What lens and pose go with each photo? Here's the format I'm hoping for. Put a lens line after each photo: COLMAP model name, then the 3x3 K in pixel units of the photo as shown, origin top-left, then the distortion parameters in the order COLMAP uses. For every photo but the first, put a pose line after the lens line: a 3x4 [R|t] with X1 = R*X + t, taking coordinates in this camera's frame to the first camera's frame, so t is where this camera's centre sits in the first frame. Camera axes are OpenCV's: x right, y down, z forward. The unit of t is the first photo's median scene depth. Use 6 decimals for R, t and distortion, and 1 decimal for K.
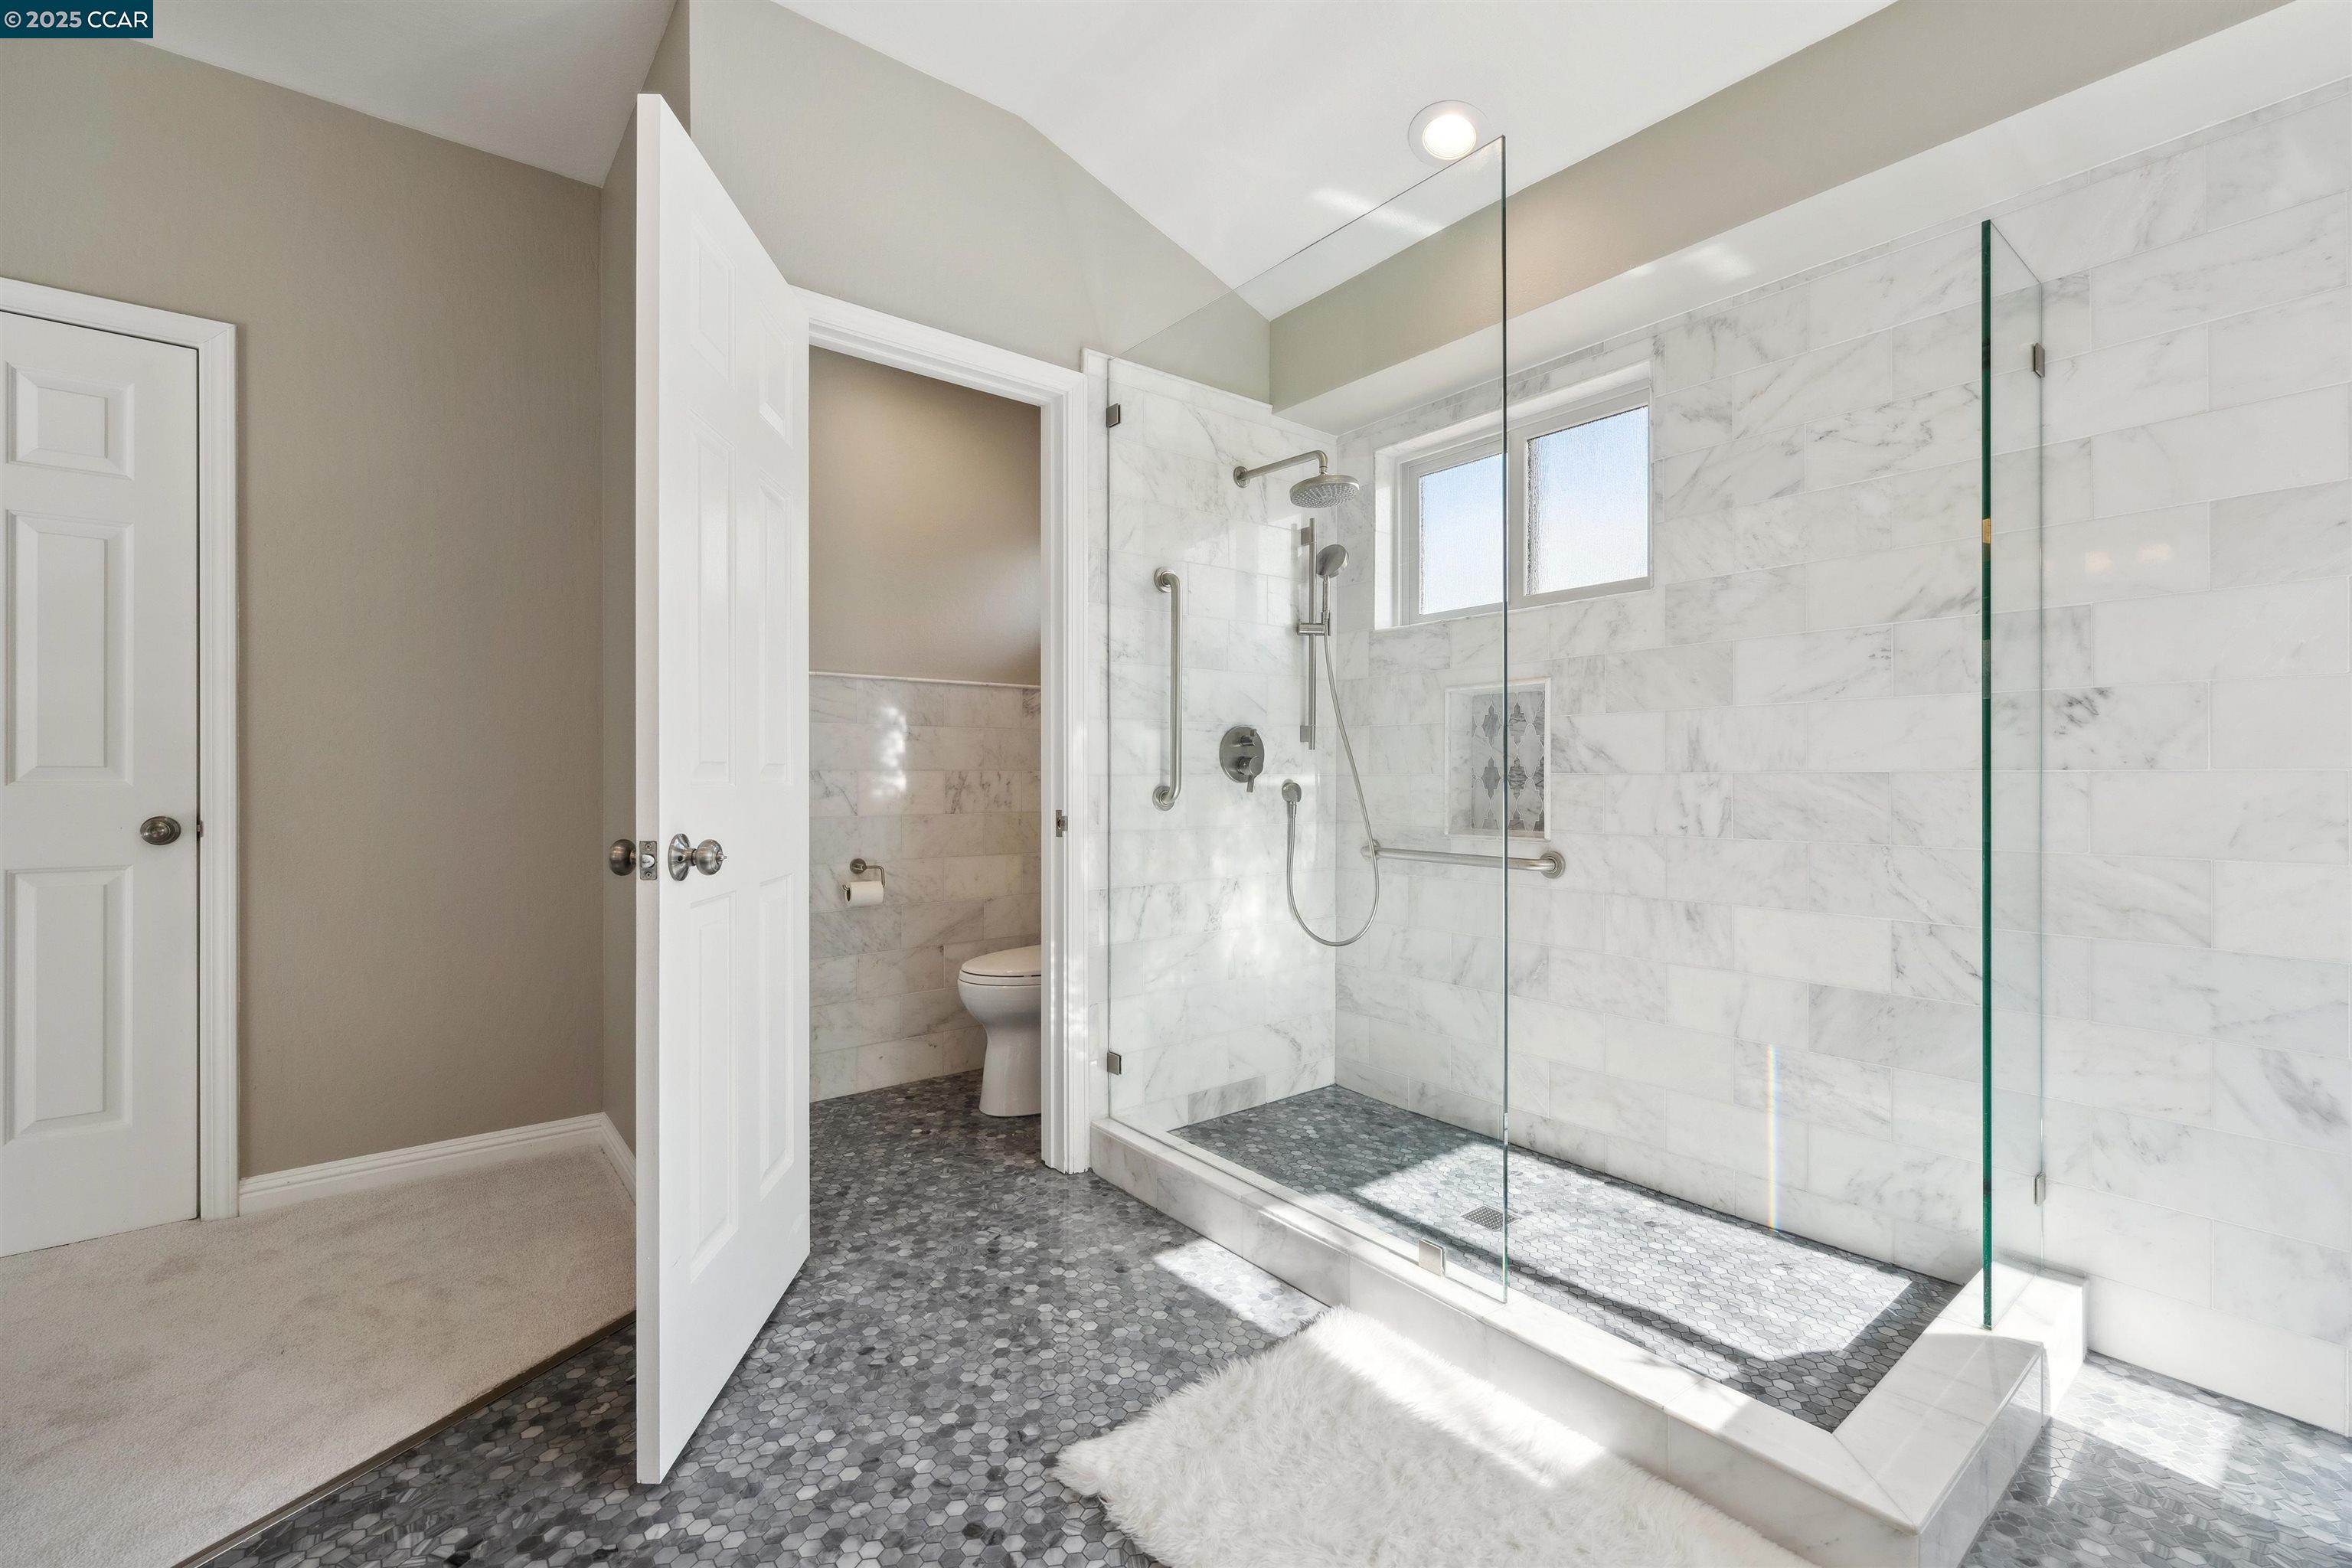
lens RADIAL K [[1005.7, 0, 1172.7], [0, 1005.7, 777.9], [0, 0, 1]] dist [-0.001030, -0.000091]
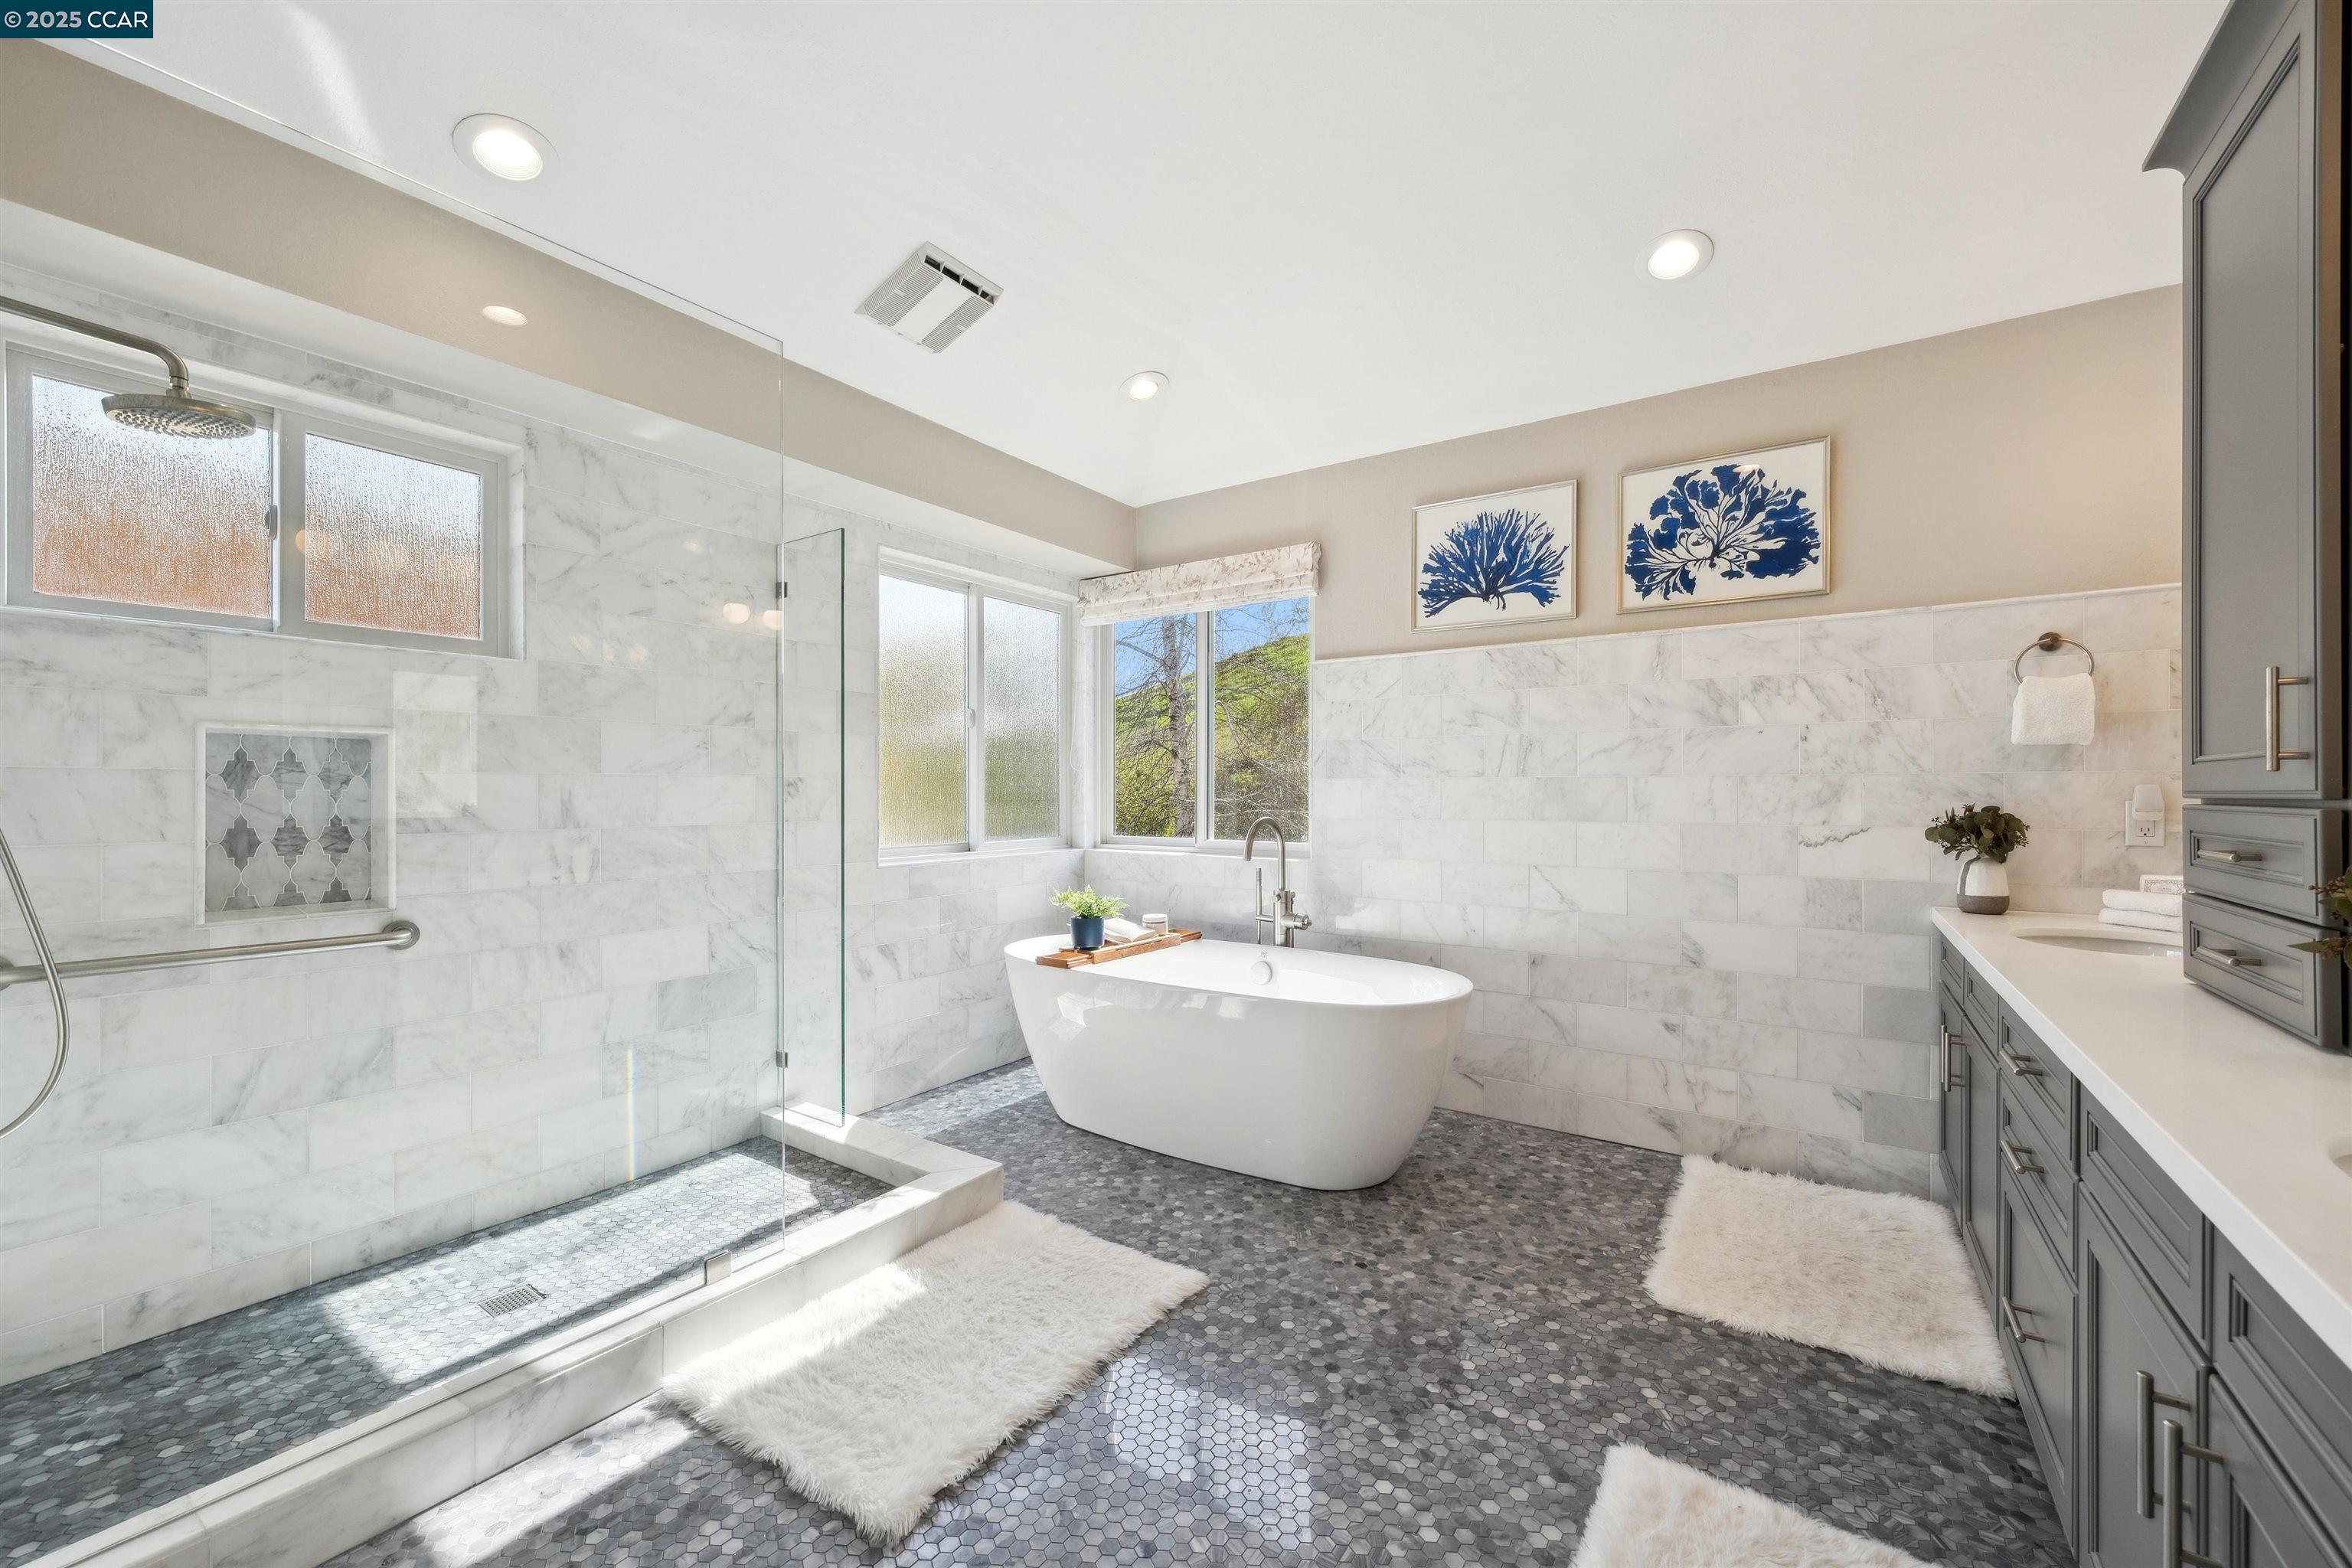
lens RADIAL K [[913.8, 0, 1195.1], [0, 913.8, 791.8], [0, 0, 1]] dist [-0.002214, -0.000606]
pose [[-0.311697, 0.004737, 0.950170, -0.718670], [0.002979, 0.999988, -0.004009, -0.042673], [-0.950177, 0.001581, -0.311707, 0.656222]]
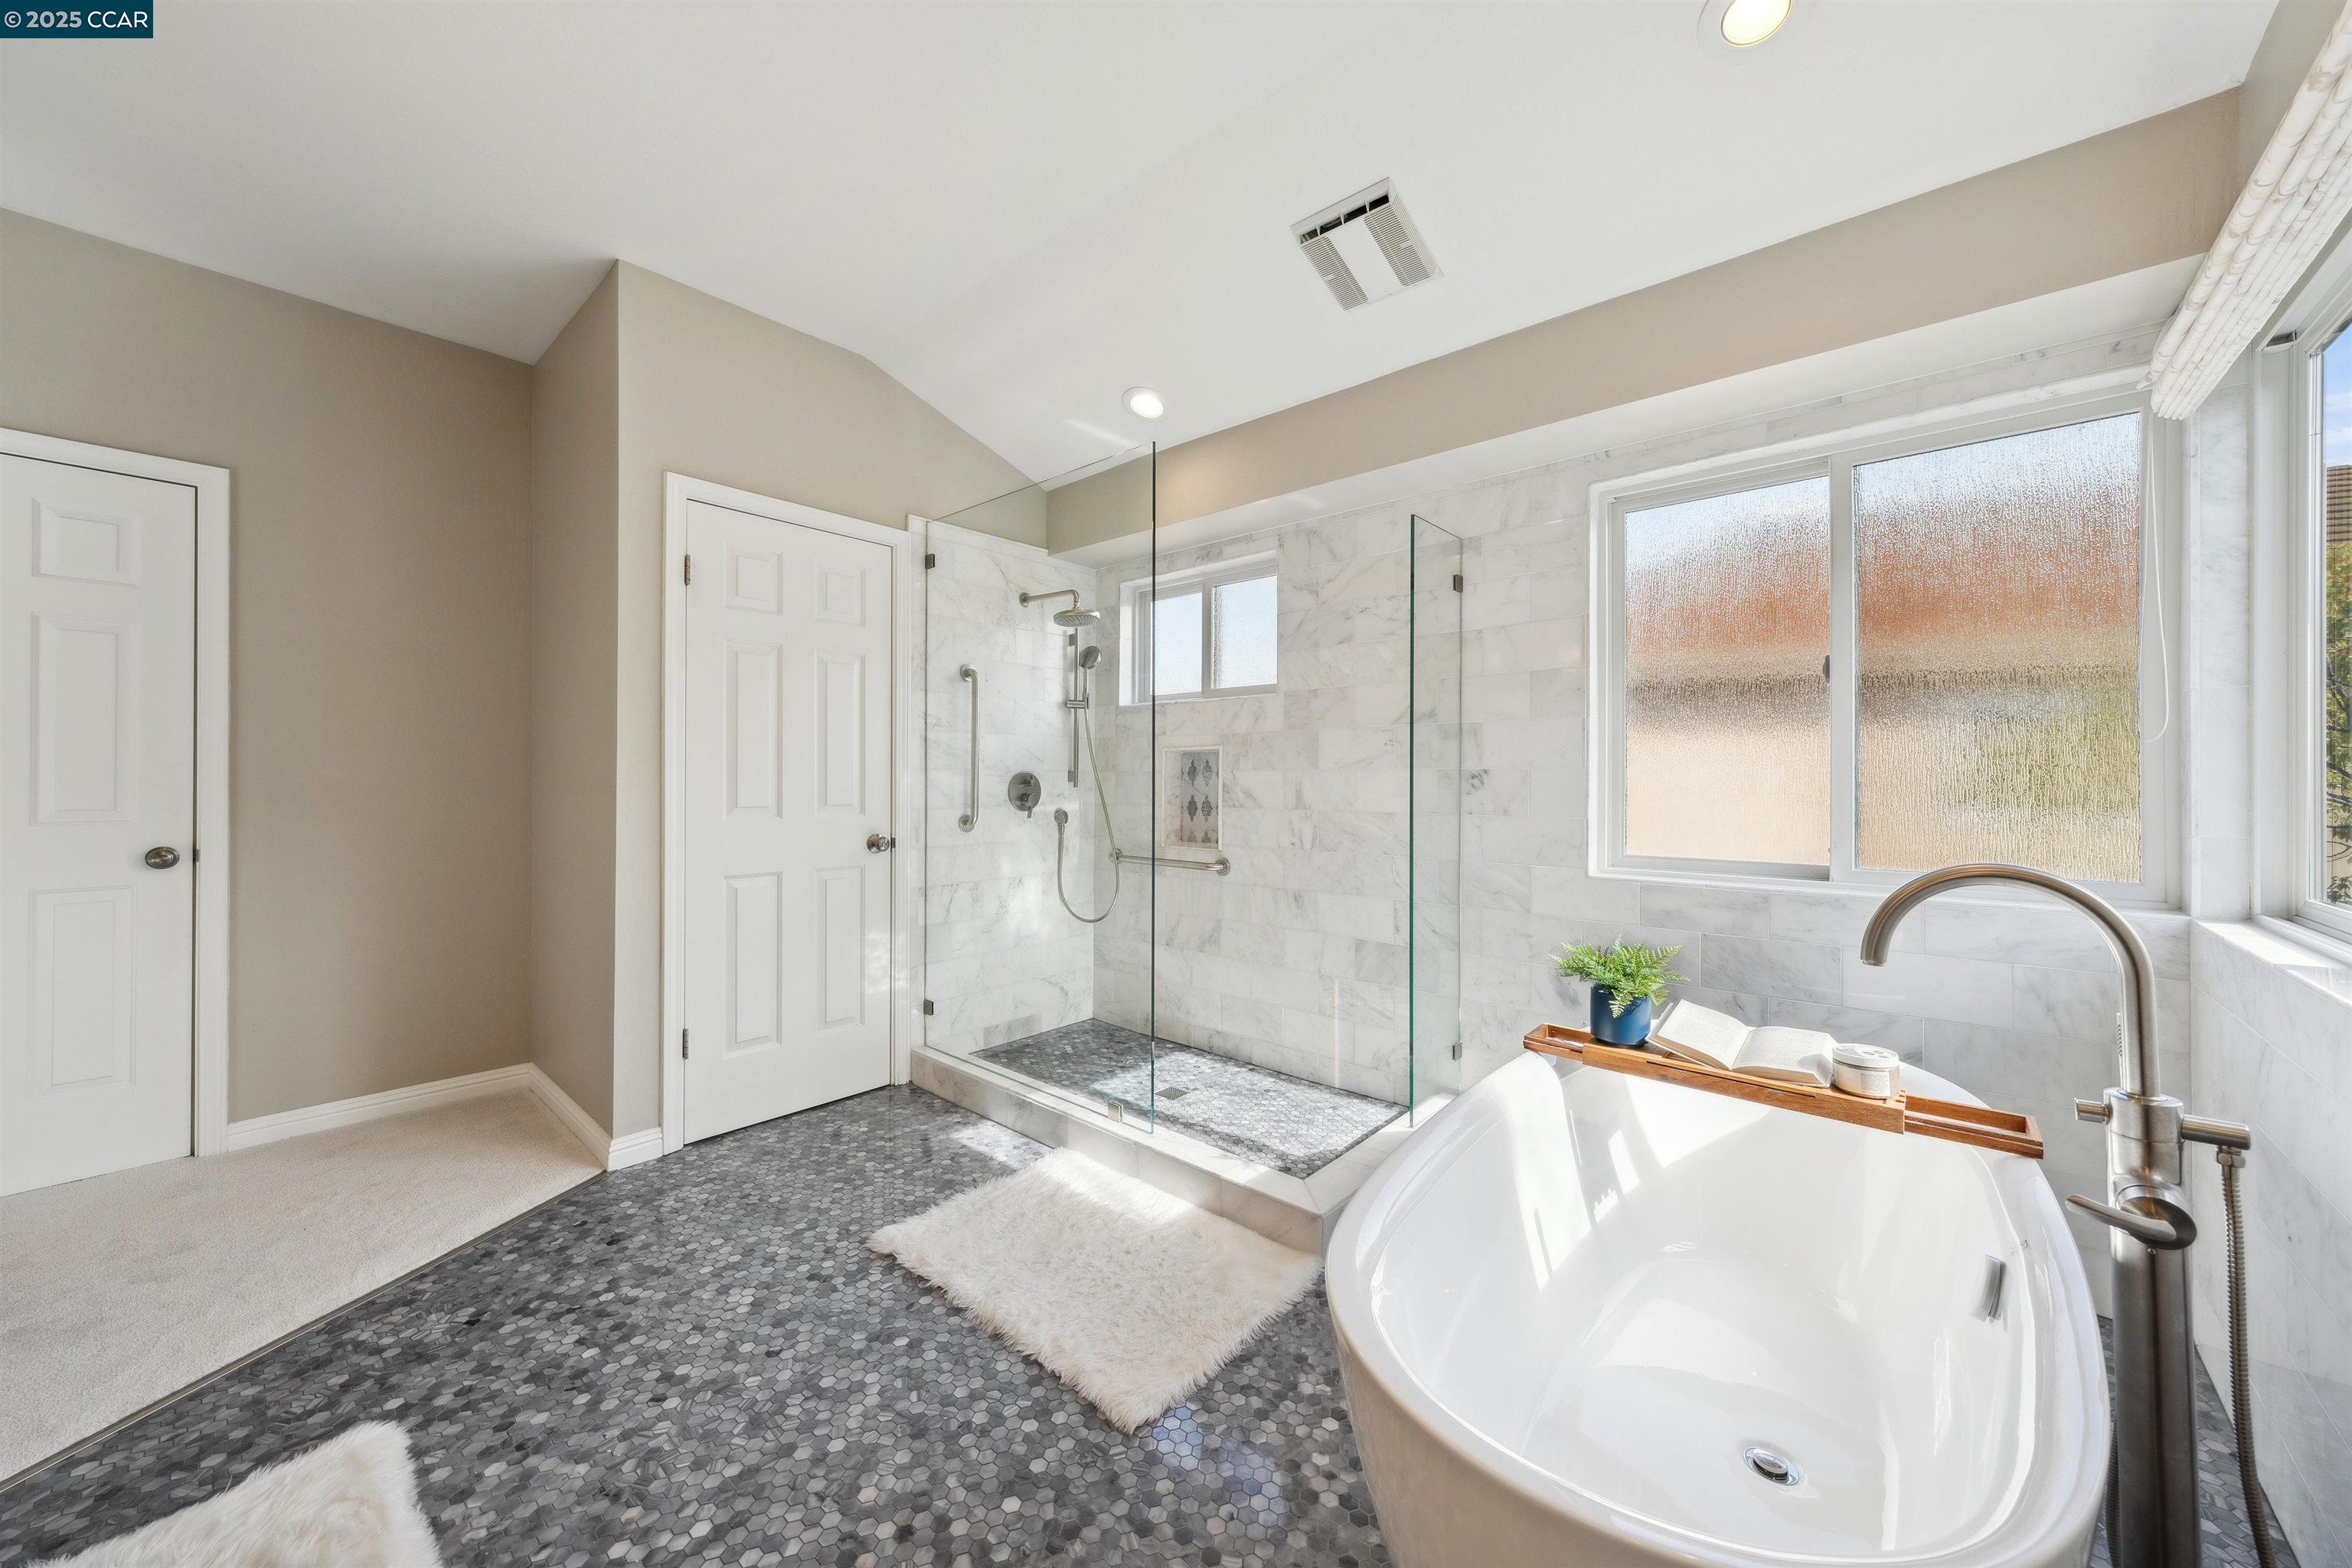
lens RADIAL K [[855.0, 0, 1179.6], [0, 855.0, 774.9], [0, 0, 1]] dist [-0.000058, 0.000210]
pose [[0.984286, 0.004856, 0.176515, 0.091542], [-0.004373, 0.999986, -0.003122, -0.057016], [-0.176527, 0.002301, 0.984293, -0.321141]]
